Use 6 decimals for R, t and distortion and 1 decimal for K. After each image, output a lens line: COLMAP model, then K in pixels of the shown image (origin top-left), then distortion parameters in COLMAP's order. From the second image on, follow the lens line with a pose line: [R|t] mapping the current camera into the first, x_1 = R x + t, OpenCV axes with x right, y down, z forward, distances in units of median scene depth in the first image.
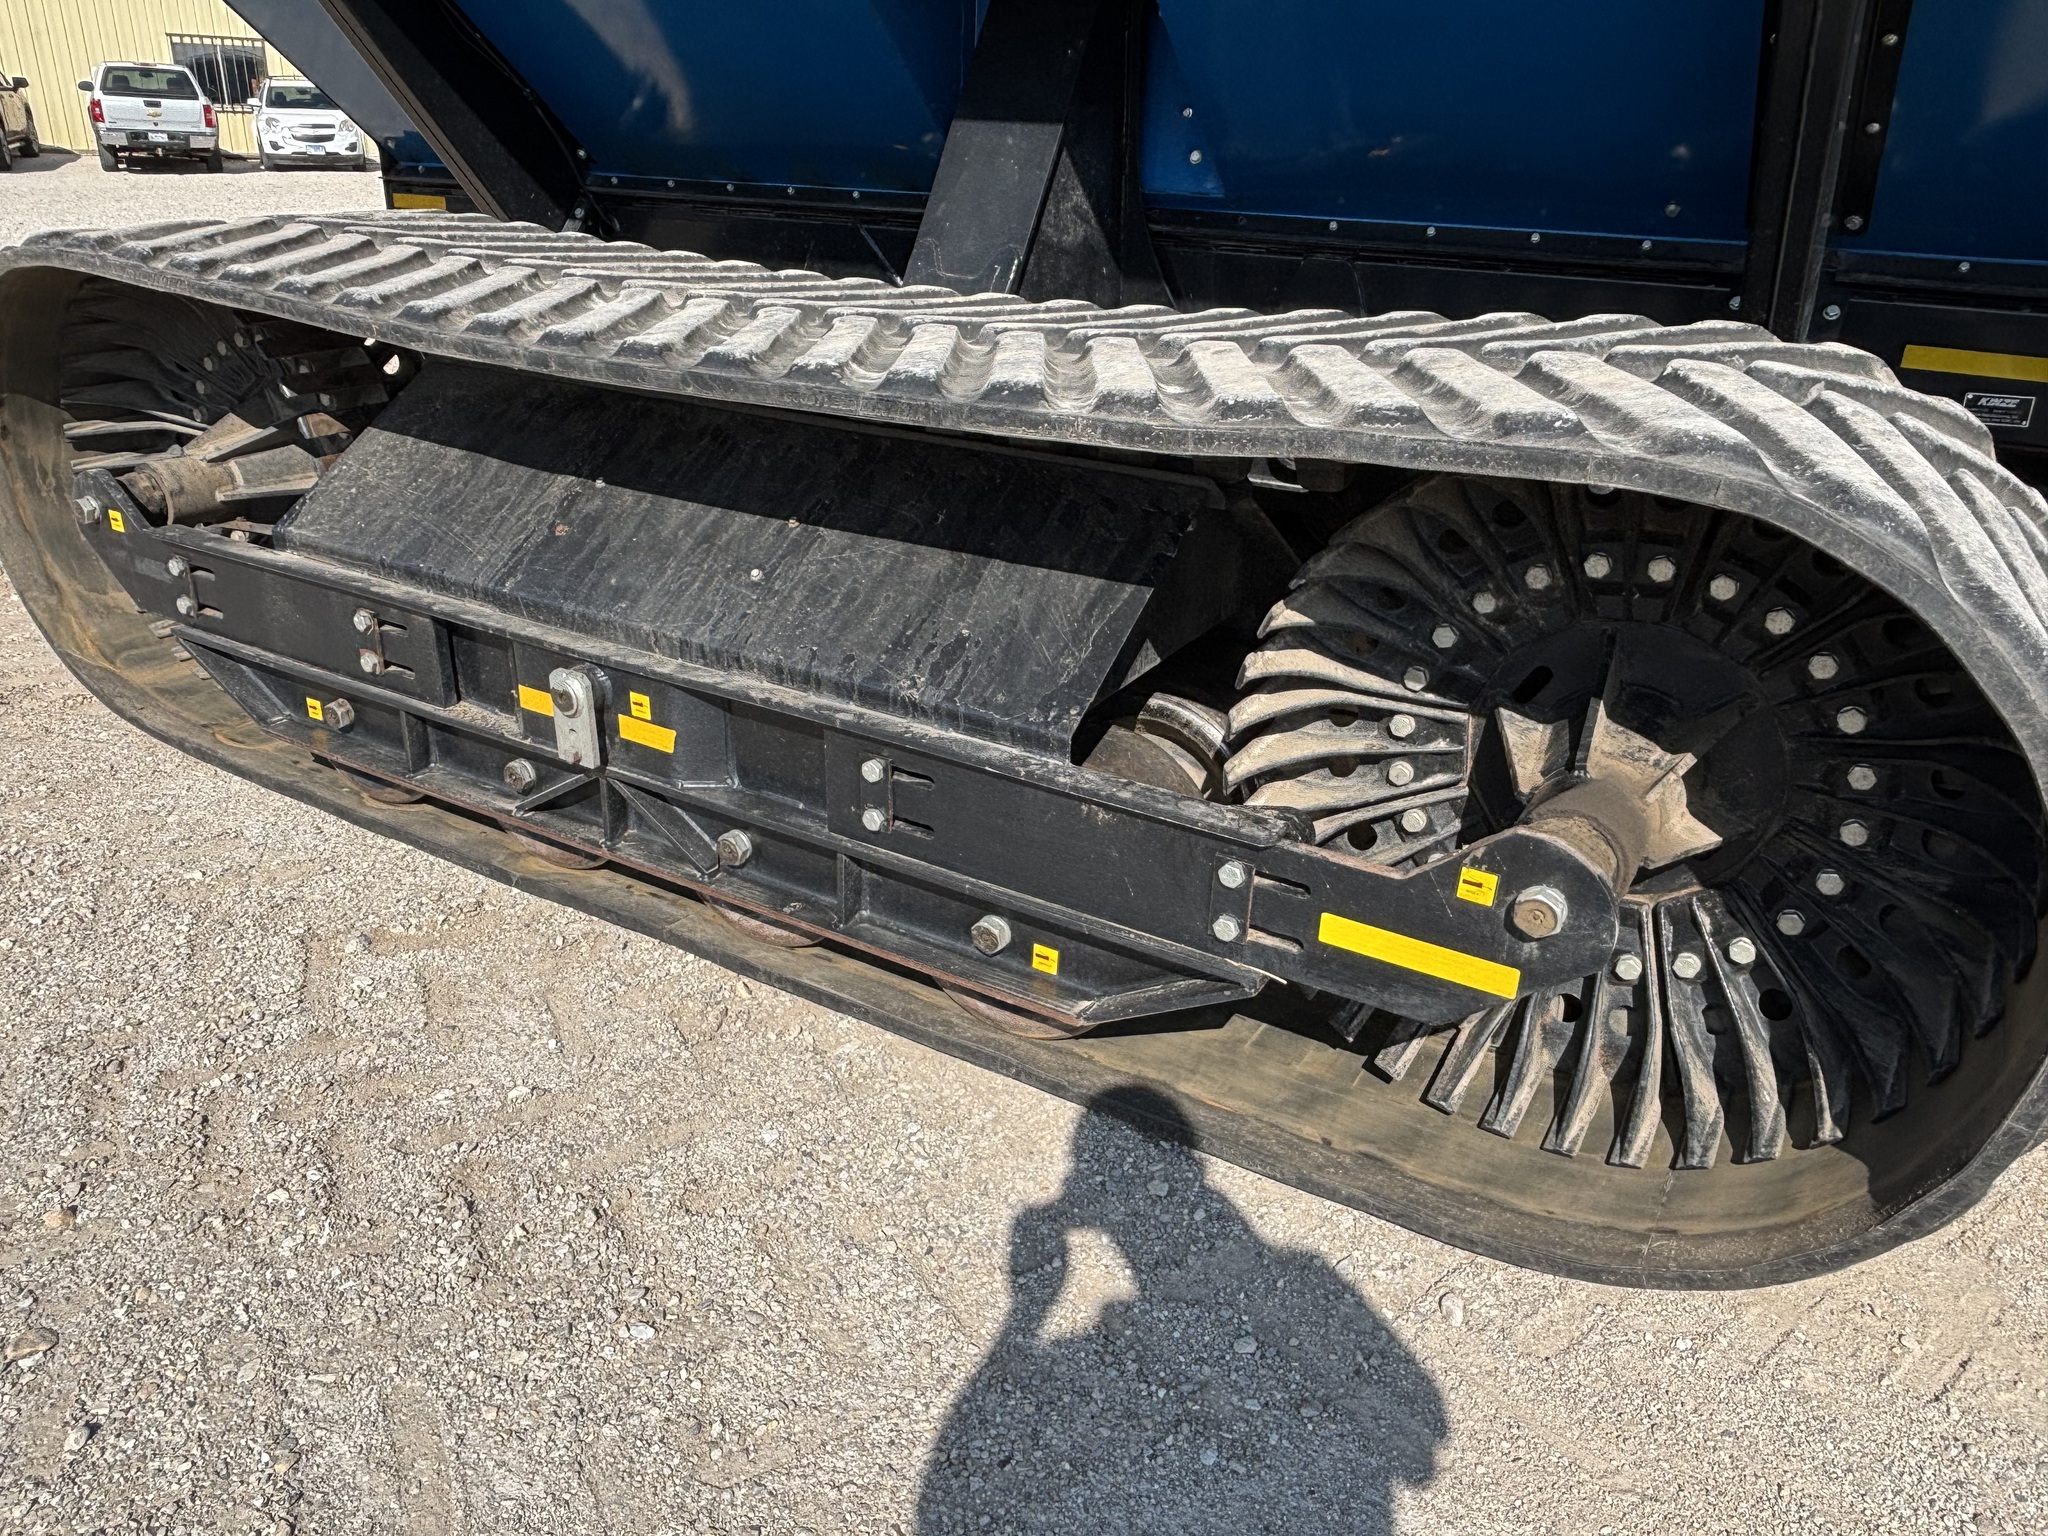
lens RADIAL K [[1450.5, 0, 1024.0], [0, 1450.5, 768.0], [0, 0, 1]] dist [-0.002718, -0.006100]
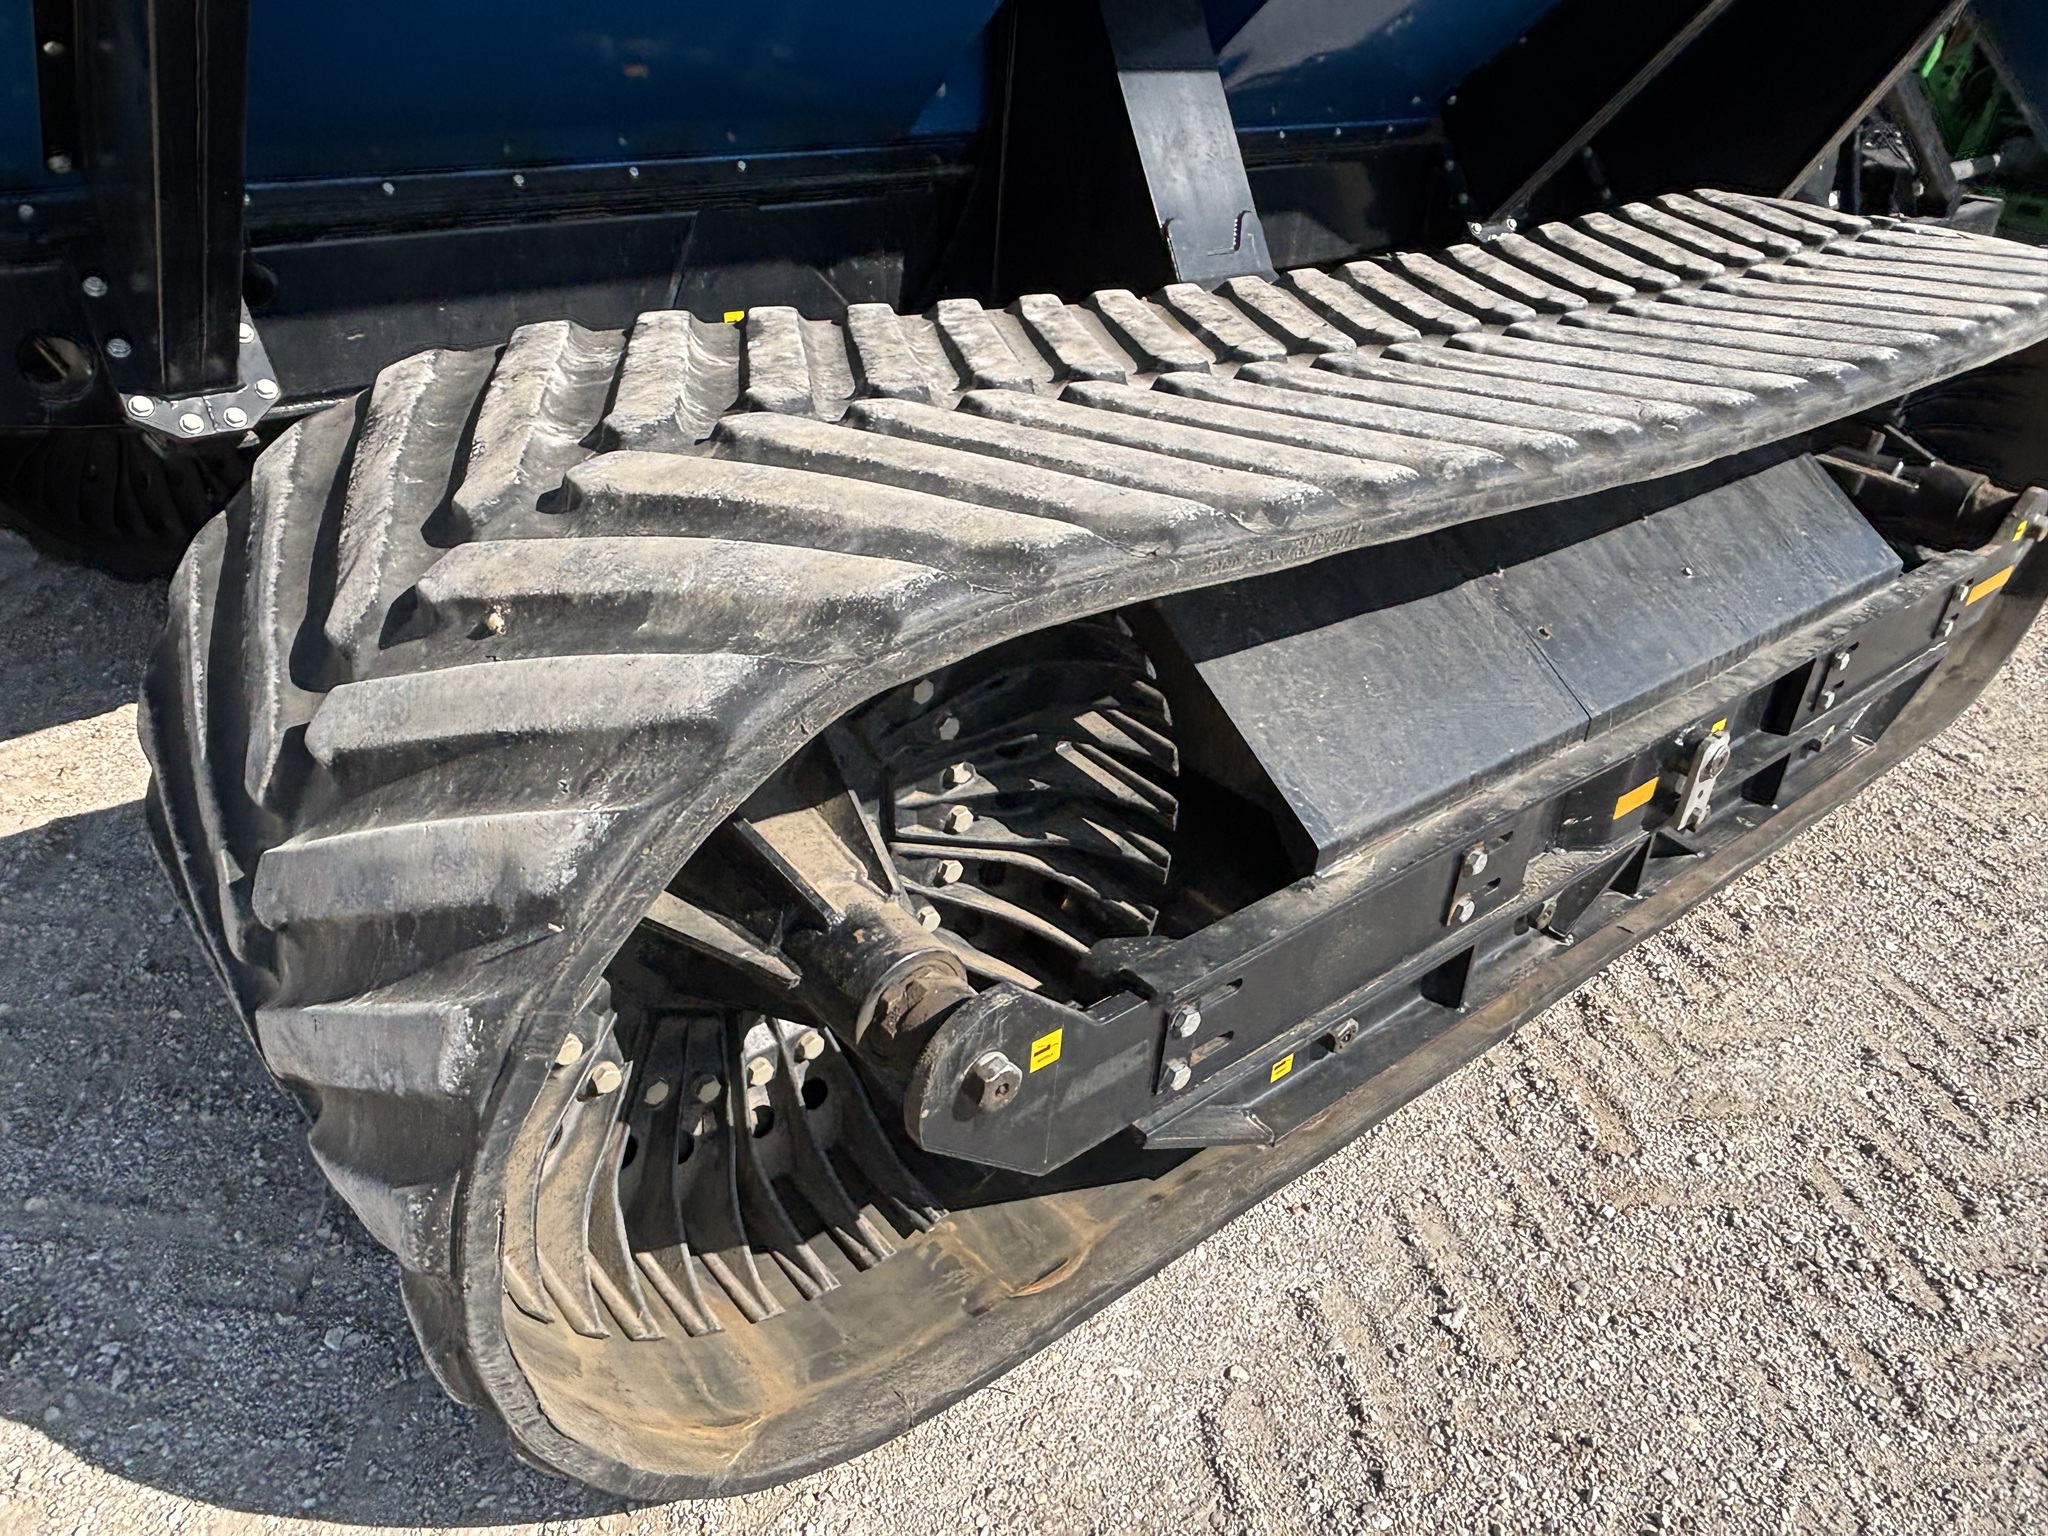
lens RADIAL K [[1423.7, 0, 1017.8], [0, 1423.7, 734.0], [0, 0, 1]] dist [0.074368, -0.109847]
pose [[0.328115, -0.469441, 0.819735, -1.156303], [0.355285, 0.865389, 0.353376, -0.528706], [-0.875279, 0.175292, 0.450733, 0.889462]]
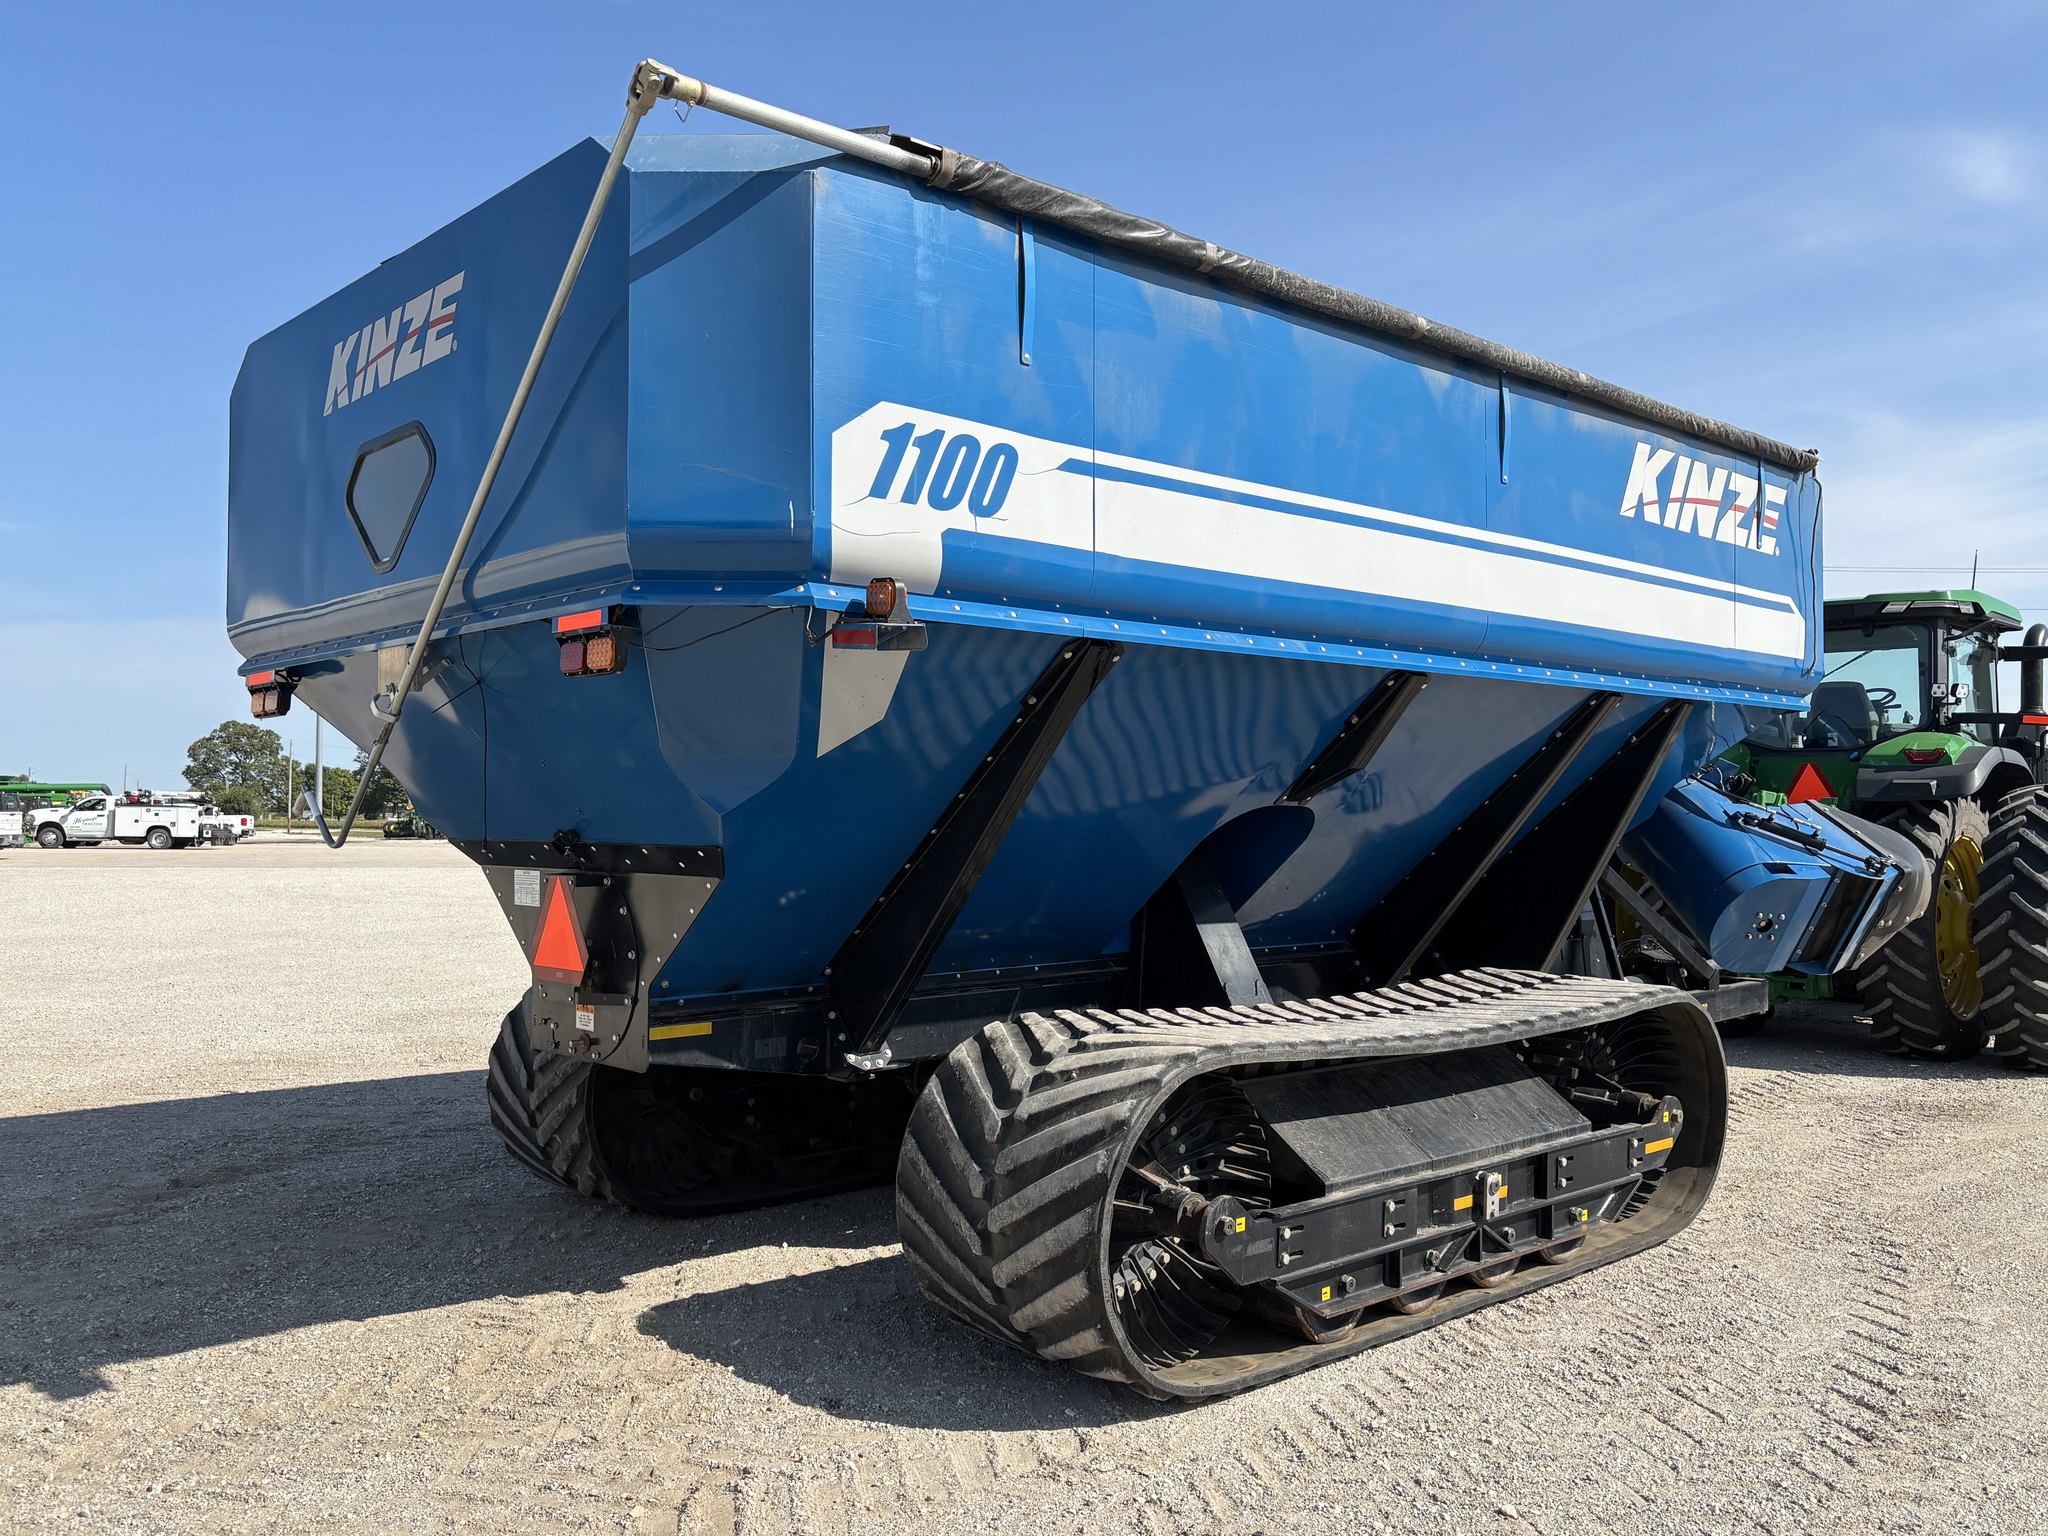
lens RADIAL K [[1670.0, 0, 1024.0], [0, 1670.0, 768.0], [0, 0, 1]] dist [0.029425, -0.004722]
pose [[0.283095, -0.005190, 0.959078, -2.784481], [0.395424, 0.911671, -0.111785, -0.588557], [-0.873783, 0.410888, 0.260142, 0.634215]]
